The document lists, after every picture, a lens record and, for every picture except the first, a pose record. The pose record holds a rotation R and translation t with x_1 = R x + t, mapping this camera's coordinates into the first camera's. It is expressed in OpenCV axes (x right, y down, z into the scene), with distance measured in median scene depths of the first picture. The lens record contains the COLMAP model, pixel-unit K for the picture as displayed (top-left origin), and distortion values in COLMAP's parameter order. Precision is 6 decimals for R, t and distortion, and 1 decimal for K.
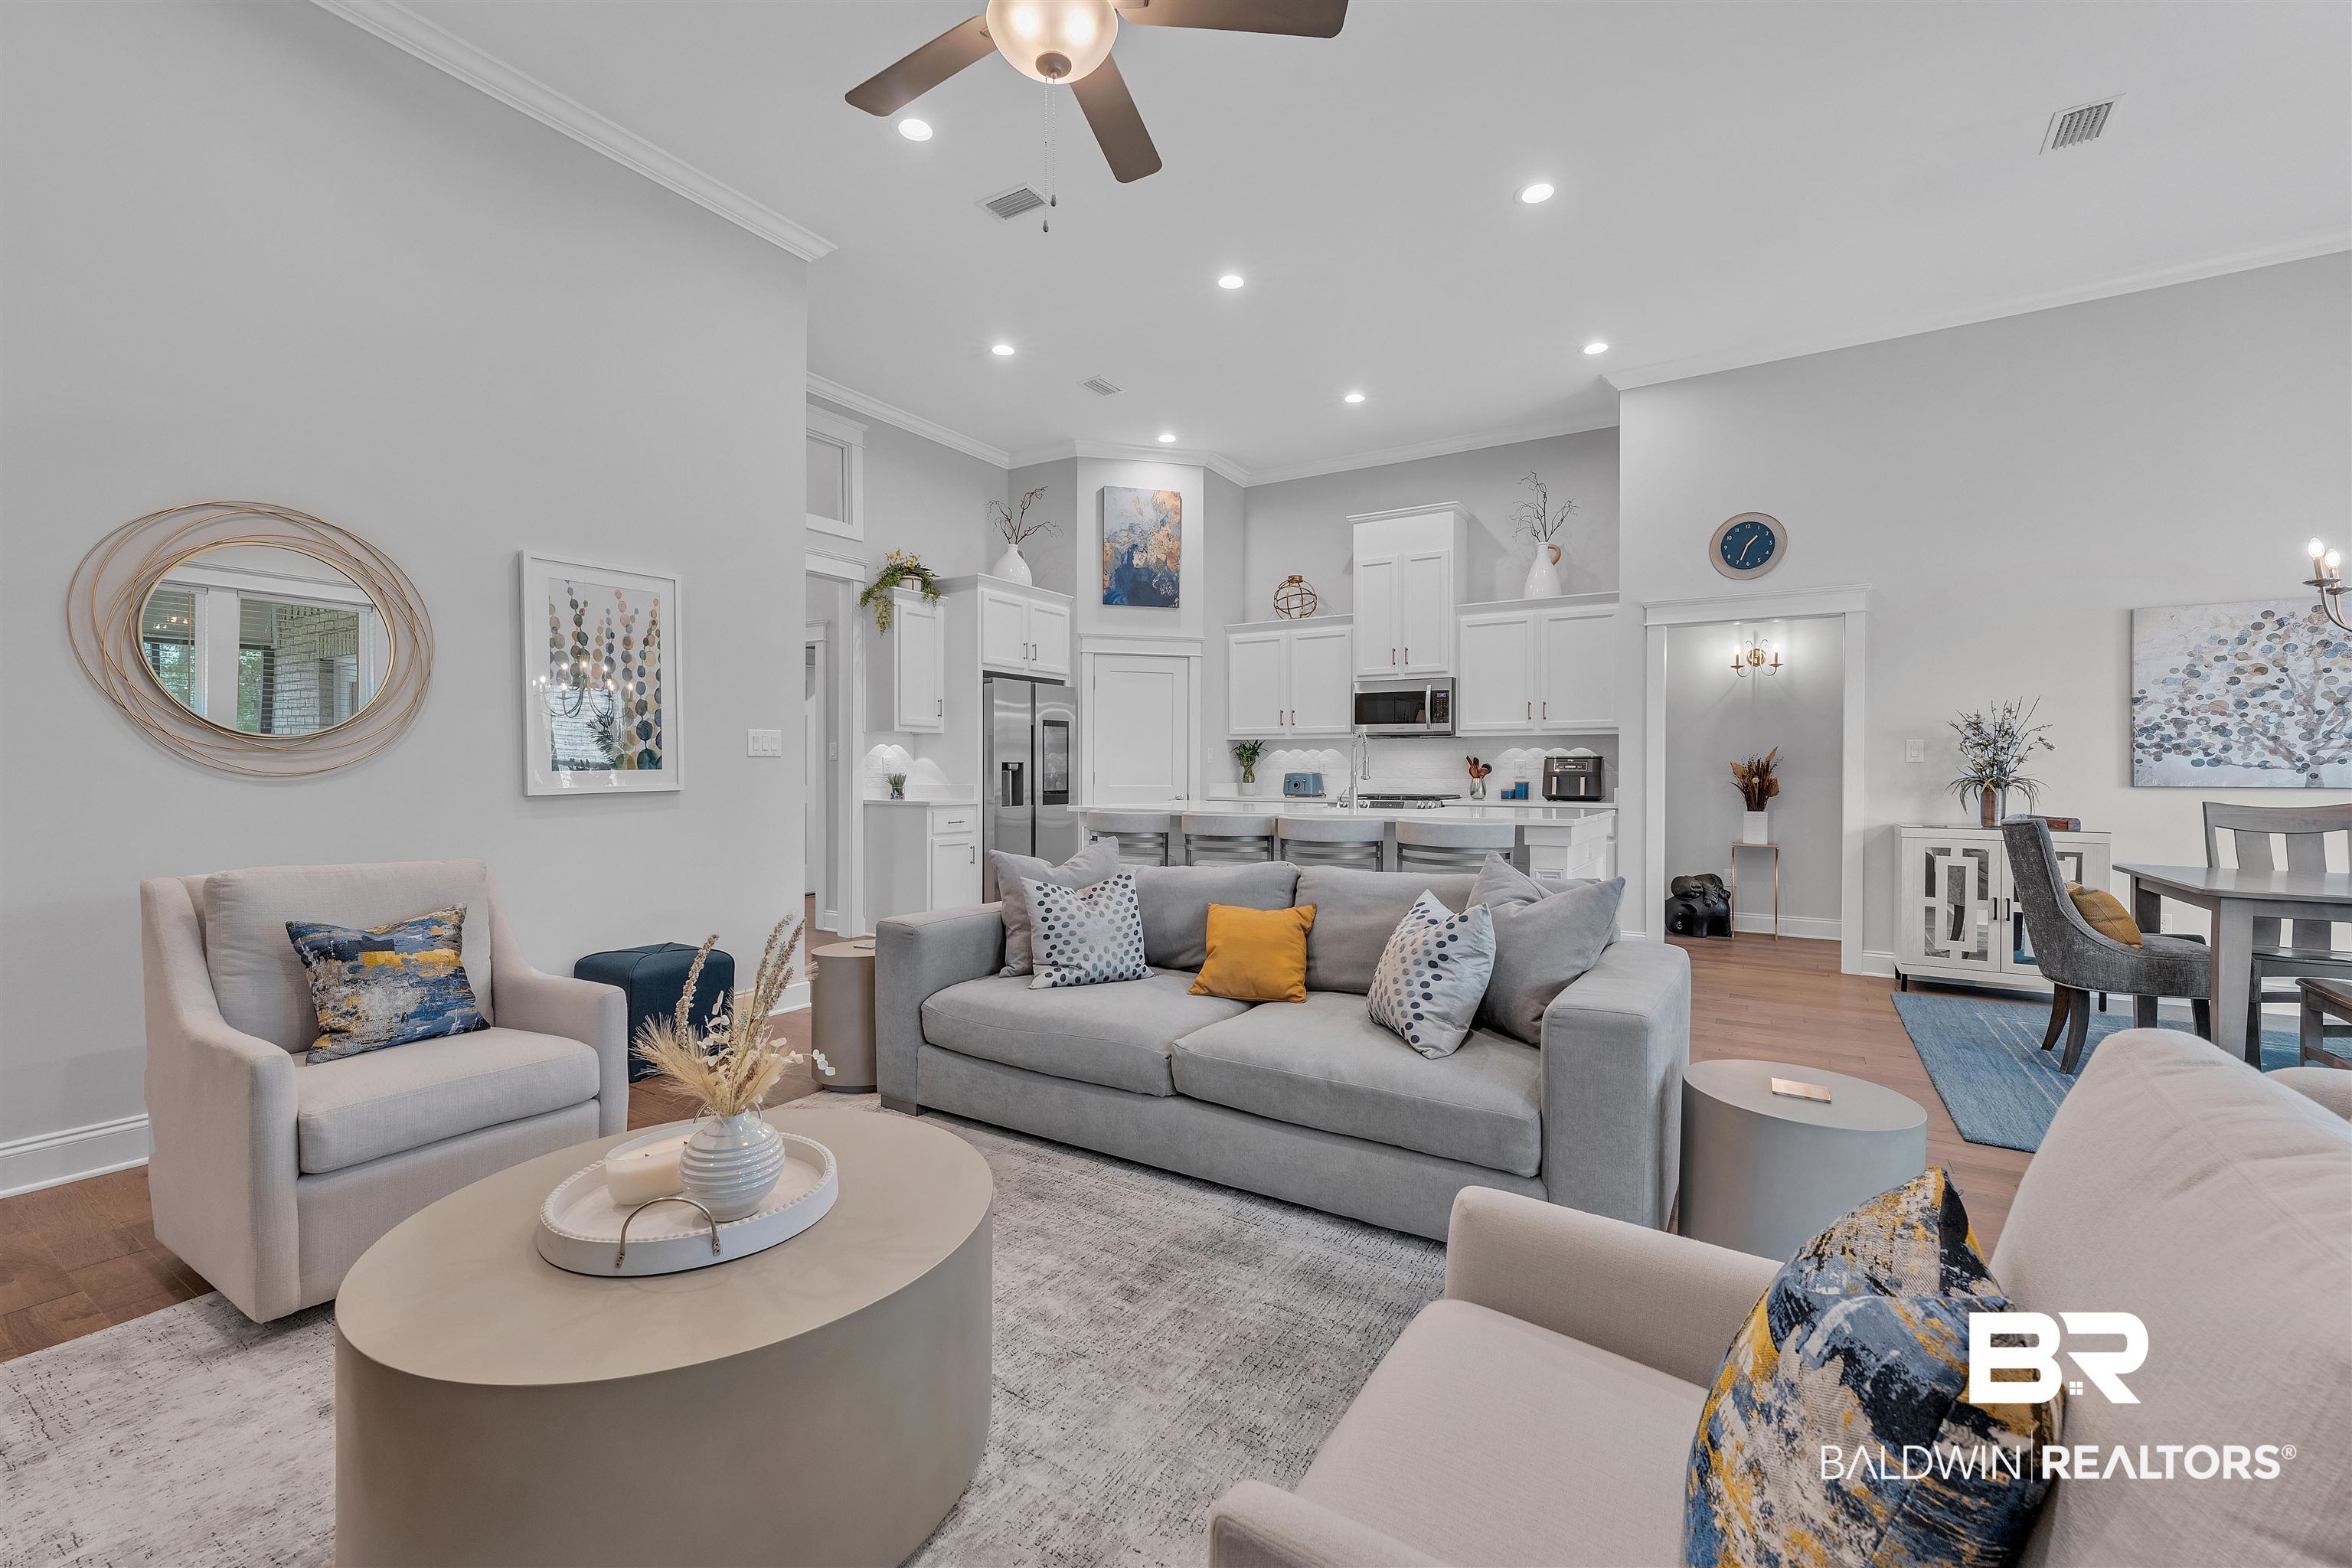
lens RADIAL K [[969.7, 0, 1175.9], [0, 969.7, 779.0], [0, 0, 1]] dist [0.003830, 0.000542]
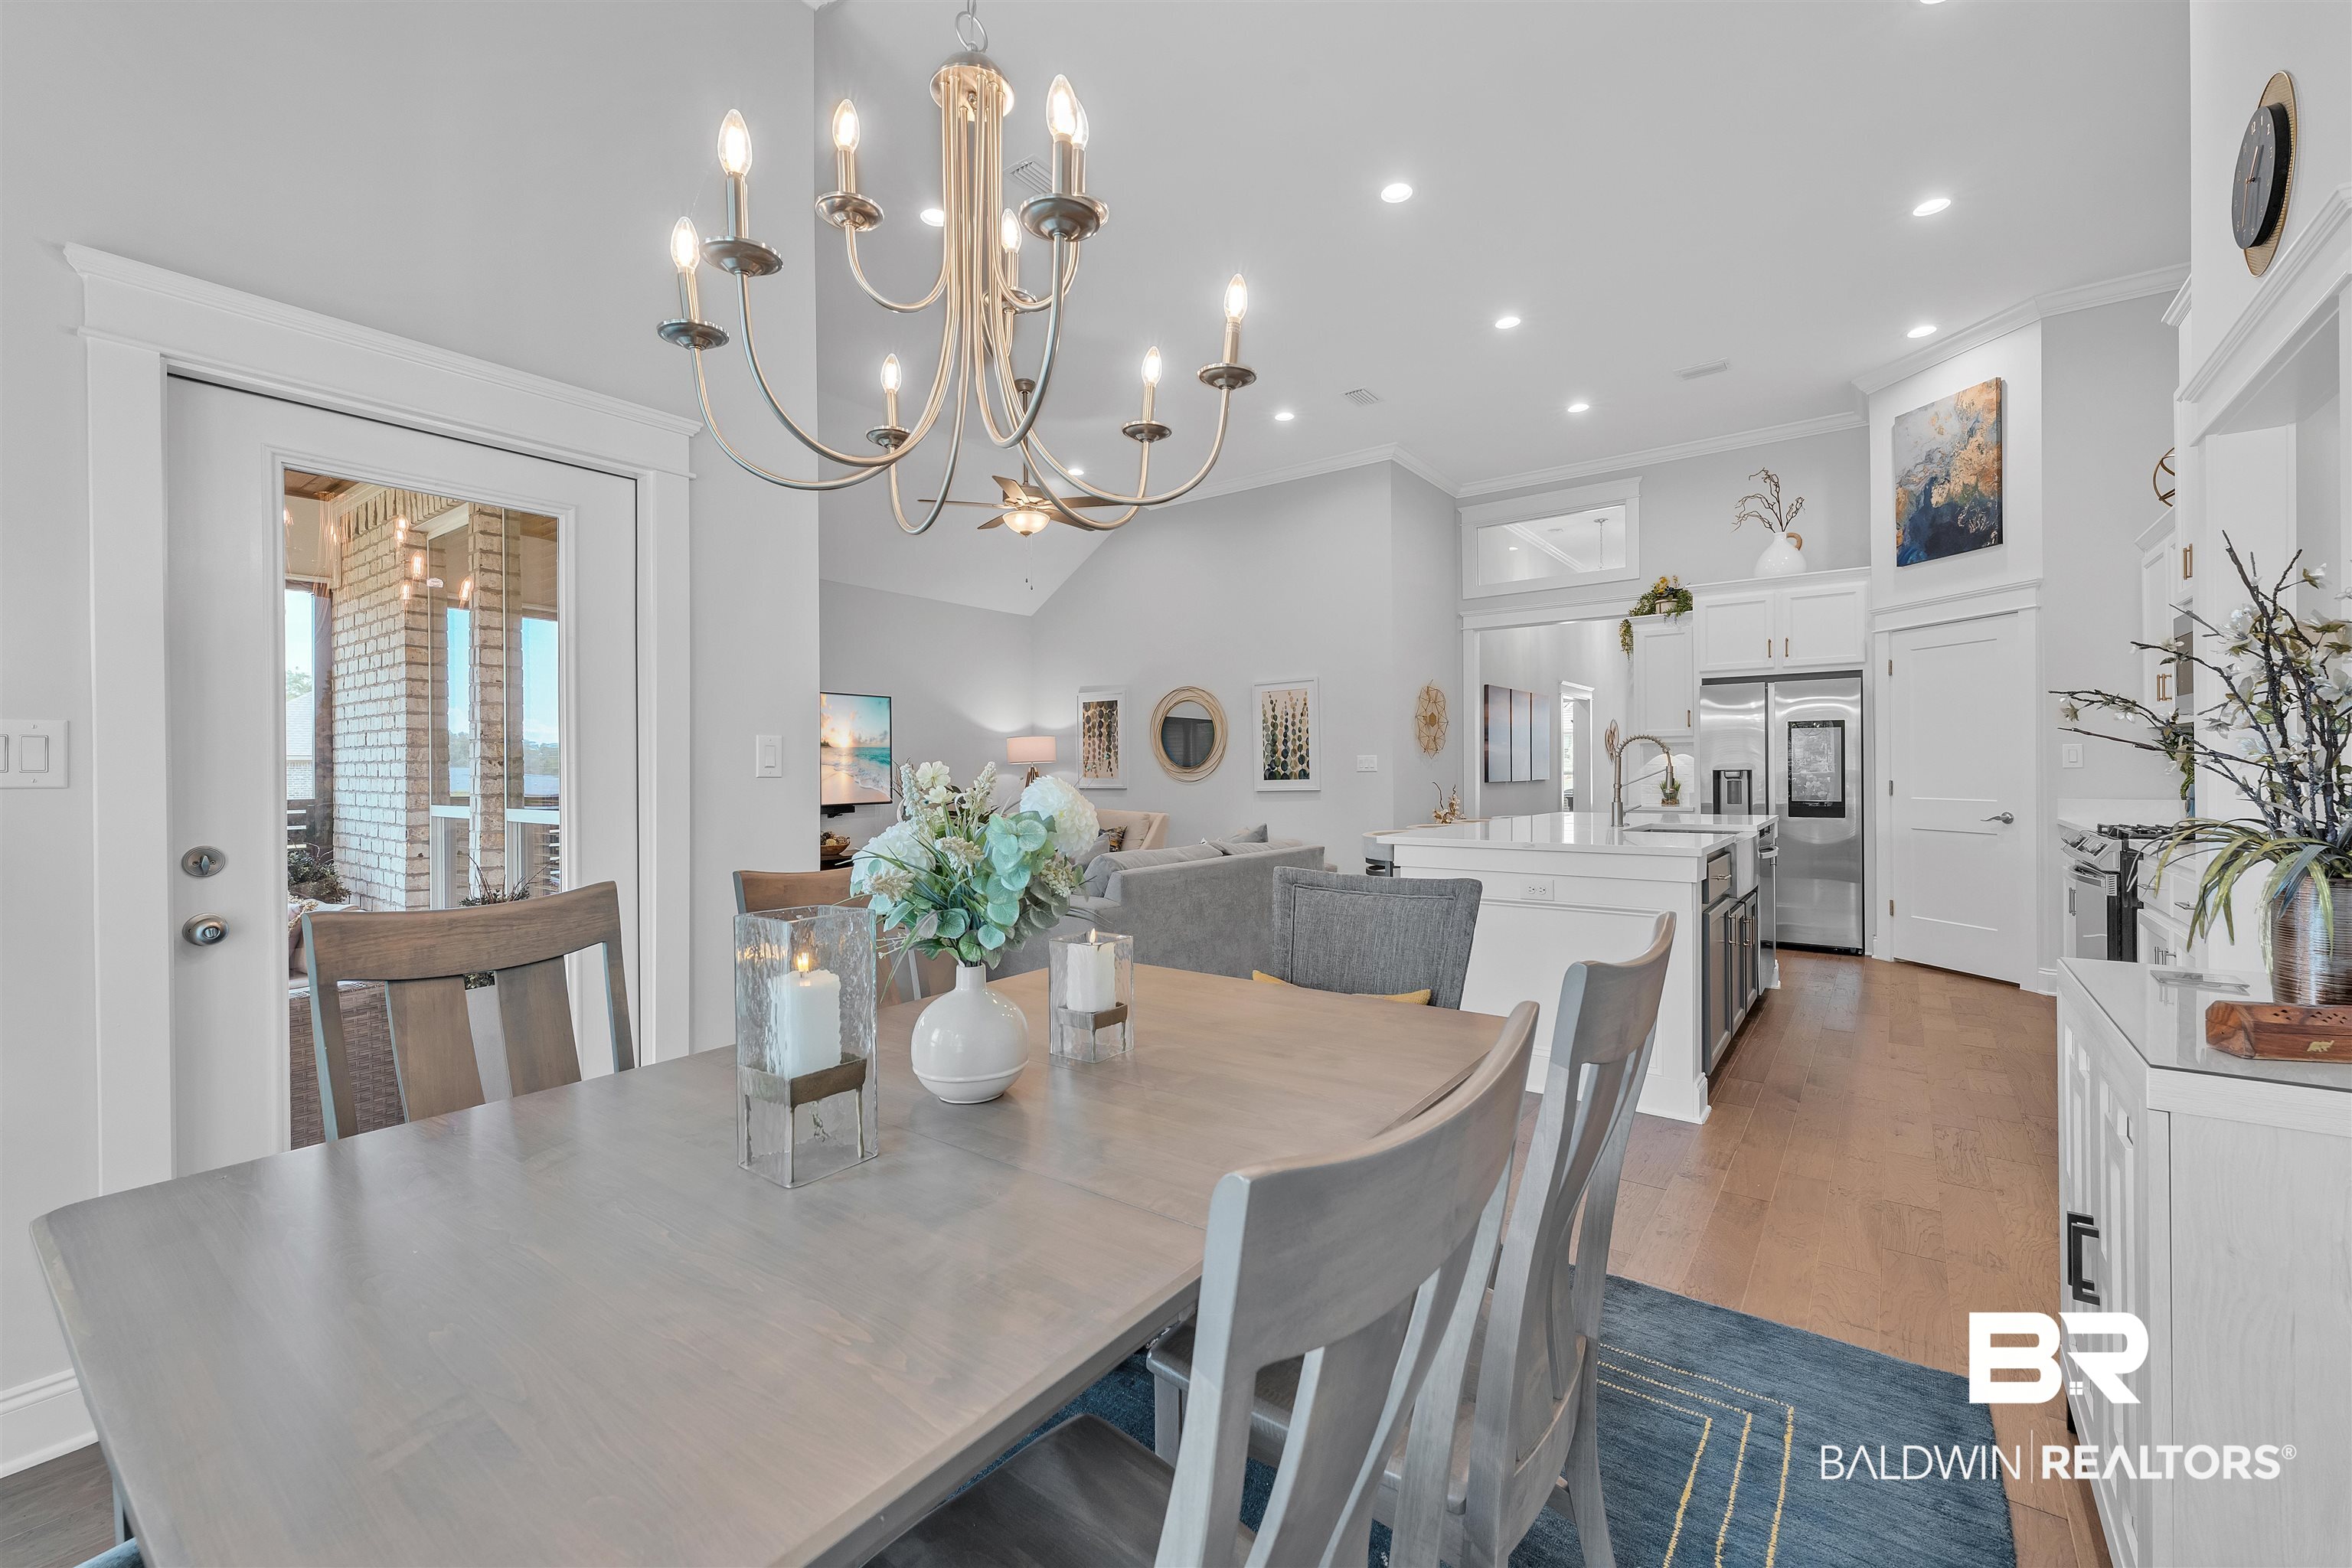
lens RADIAL K [[969.7, 0, 1179.4], [0, 969.7, 776.5], [0, 0, 1]] dist [0.003830, 0.000542]
pose [[-0.088253, 0.004178, -0.996089, 0.876063], [-0.003578, 0.999983, 0.004511, -0.014164], [0.996092, 0.003962, -0.088236, 0.564060]]
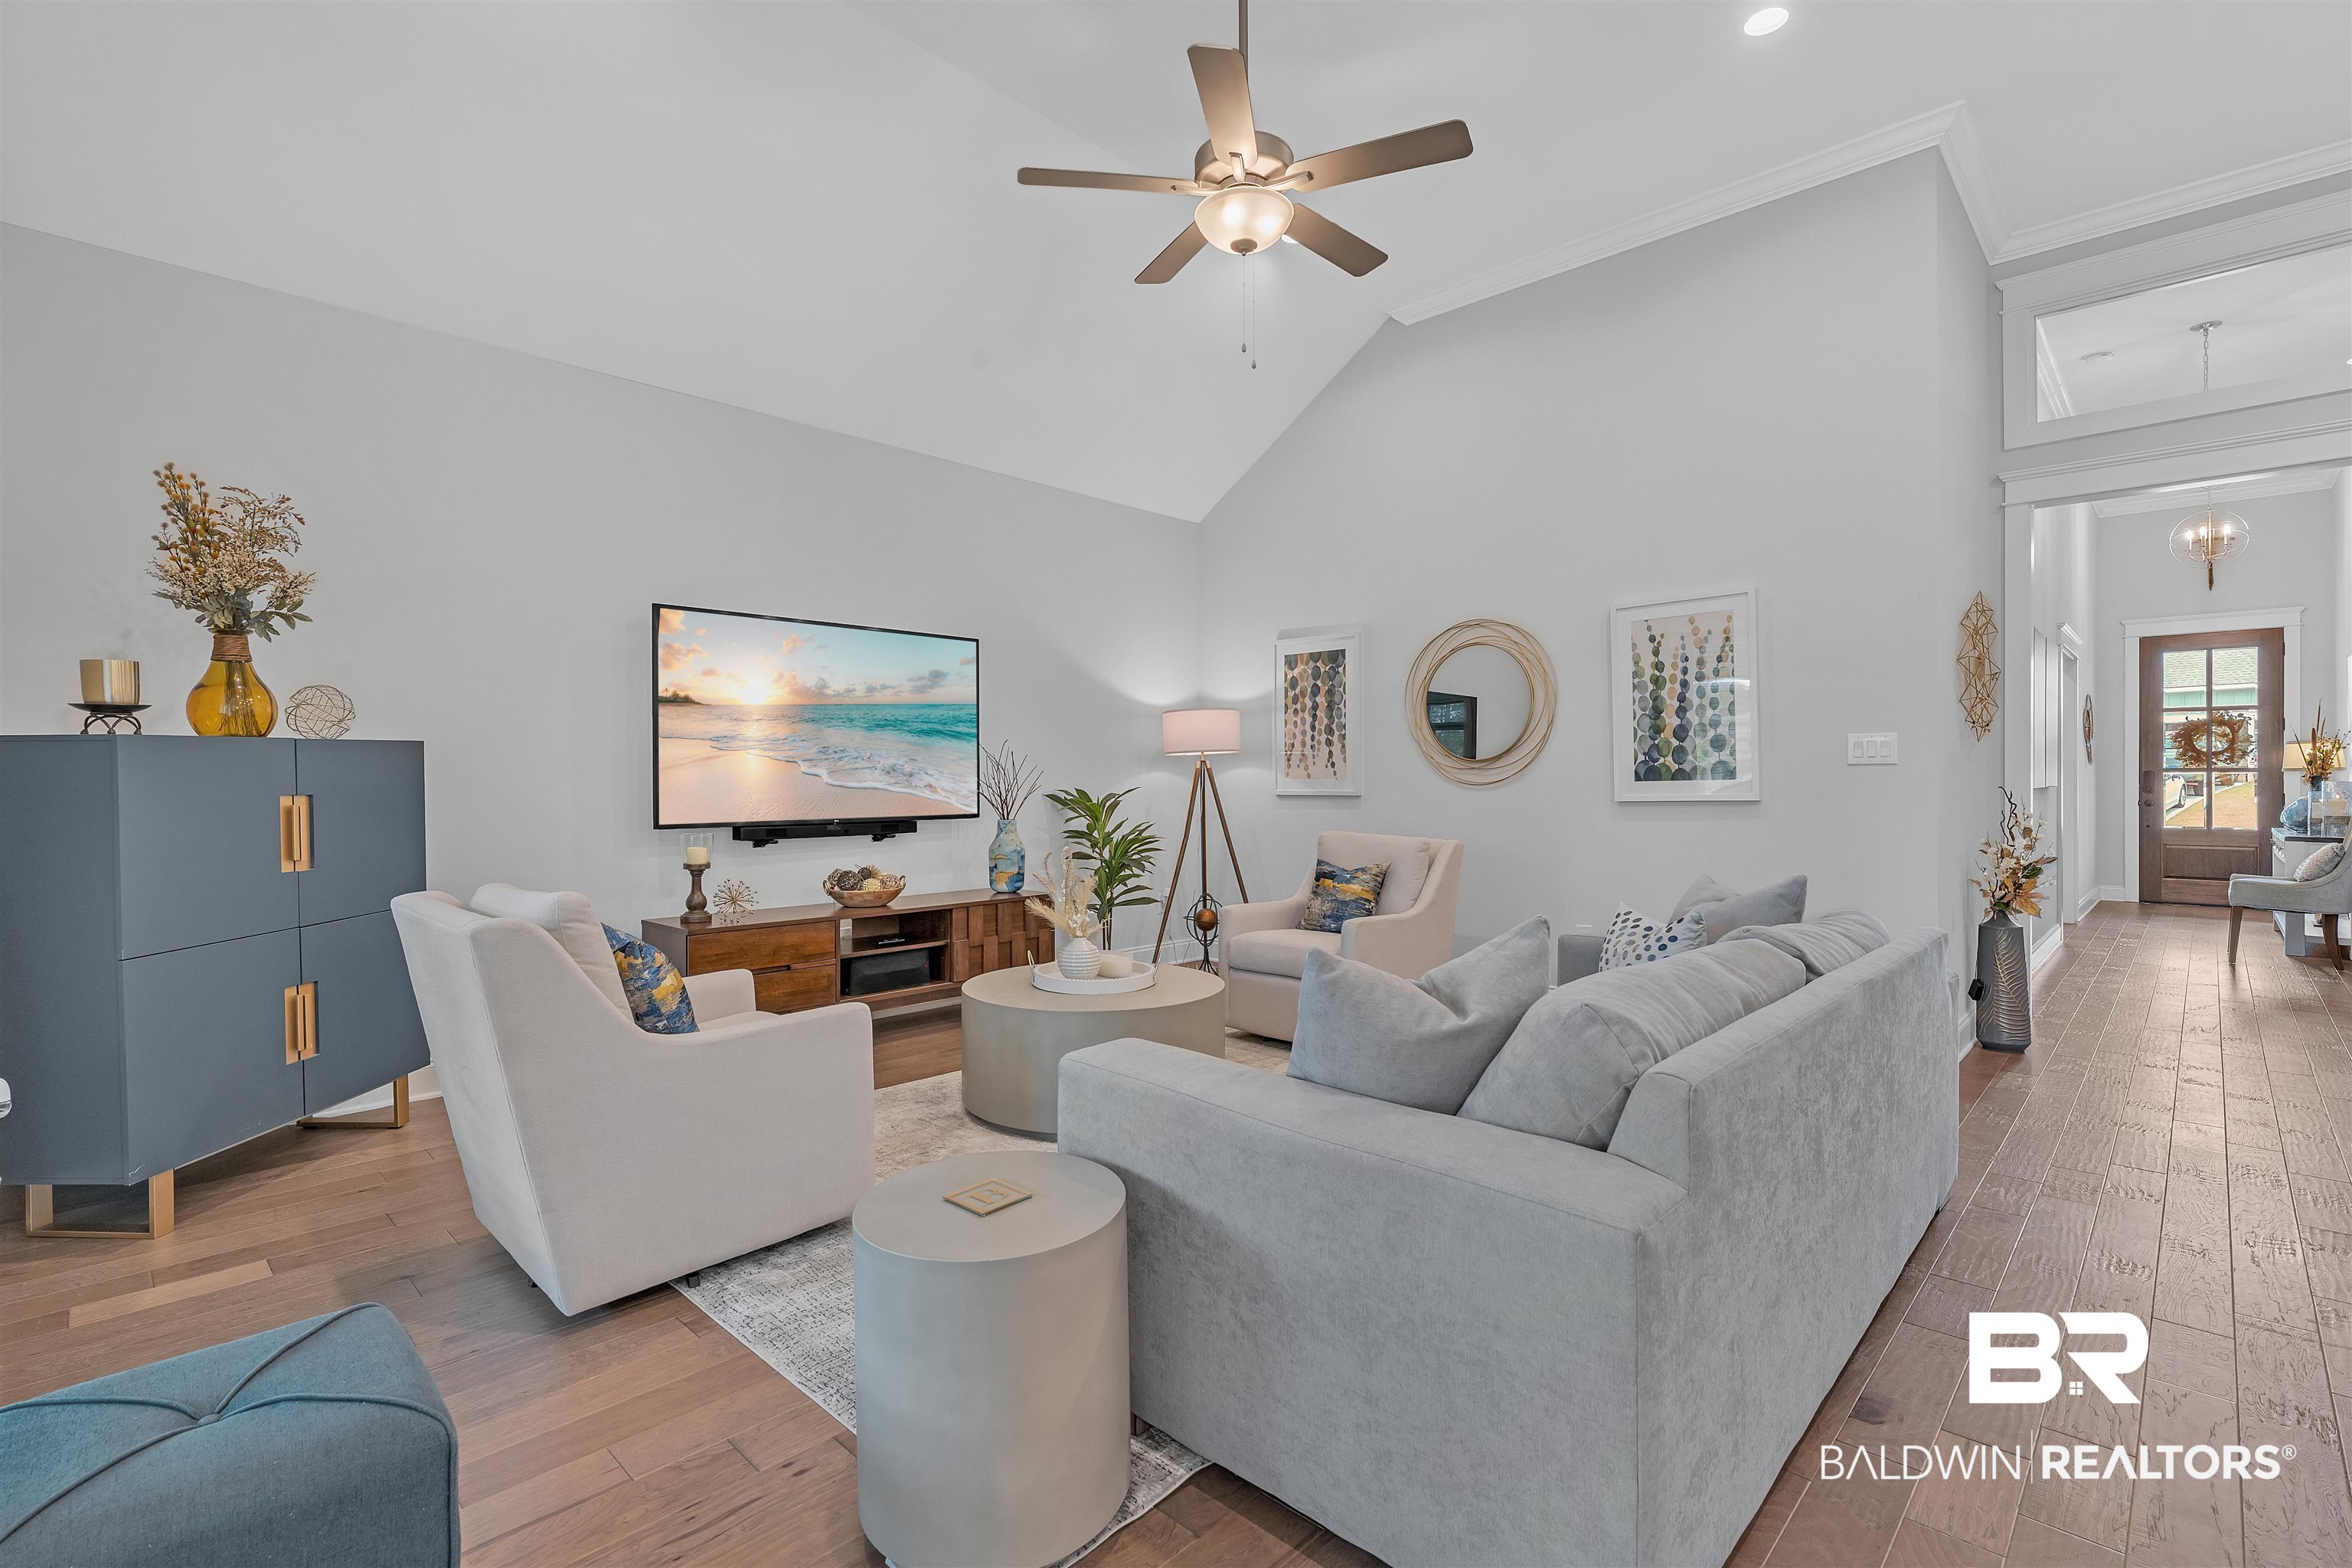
lens RADIAL K [[1092.0, 0, 1177.0], [0, 1092.0, 775.9], [0, 0, 1]] dist [-0.000384, 0.000069]
pose [[-0.215611, -0.003394, -0.976473, 0.450774], [-0.007648, 0.999969, -0.001787, -0.004569], [0.976449, 0.007083, -0.215630, 0.414656]]
